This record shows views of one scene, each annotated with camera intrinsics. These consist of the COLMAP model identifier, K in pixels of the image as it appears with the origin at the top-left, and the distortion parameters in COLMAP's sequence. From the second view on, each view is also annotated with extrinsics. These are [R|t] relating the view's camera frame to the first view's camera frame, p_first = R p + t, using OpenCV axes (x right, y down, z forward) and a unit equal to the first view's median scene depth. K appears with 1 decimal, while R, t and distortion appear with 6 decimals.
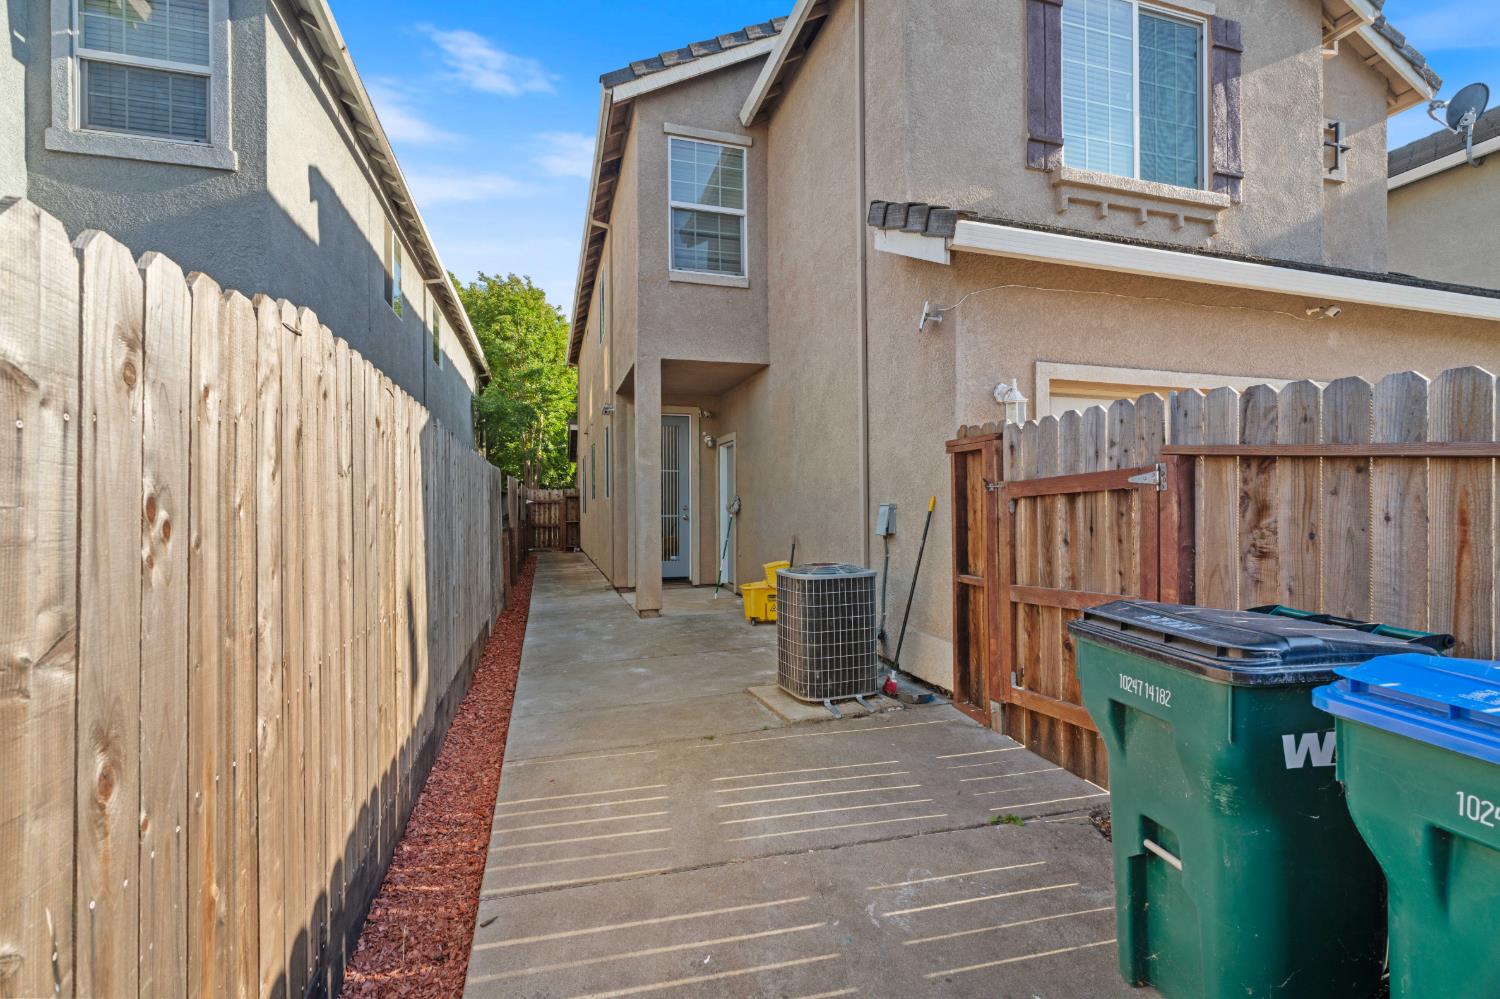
lens RADIAL K [[664.6, 0, 746.5], [0, 664.6, 491.2], [0, 0, 1]] dist [-0.003129, -0.000226]
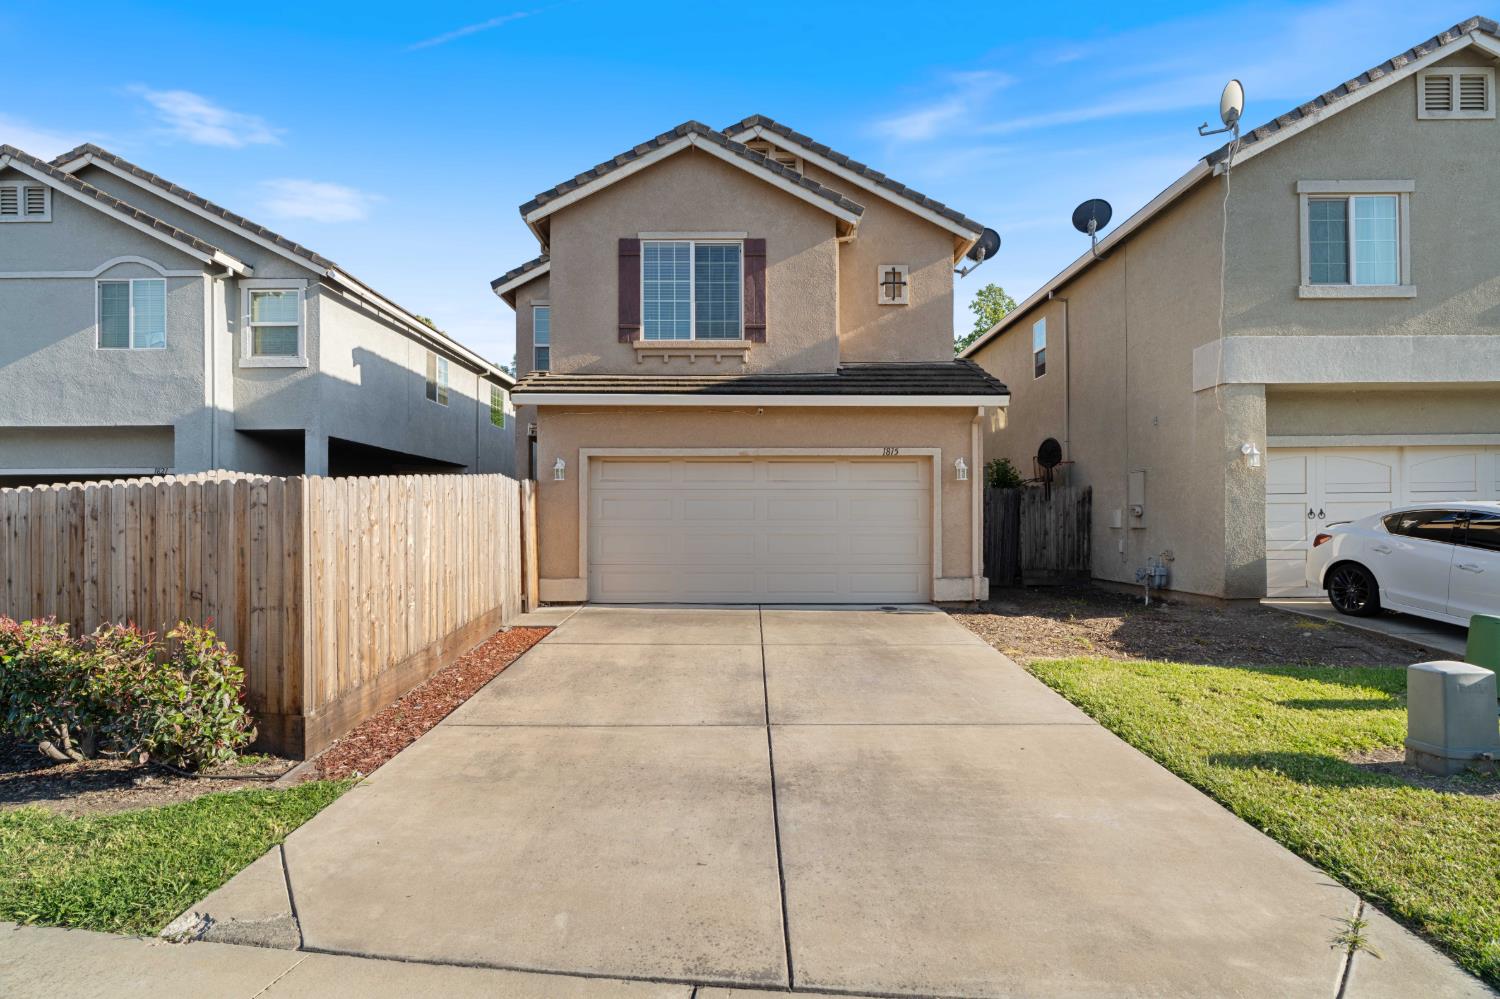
lens RADIAL K [[677.4, 0, 747.6], [0, 677.4, 509.3], [0, 0, 1]] dist [-0.001991, 0.000154]
pose [[0.960291, -0.006178, -0.278931, 1.029338], [0.005736, 0.999981, -0.002399, 0.005994], [0.278940, 0.000704, 0.960308, -0.619512]]
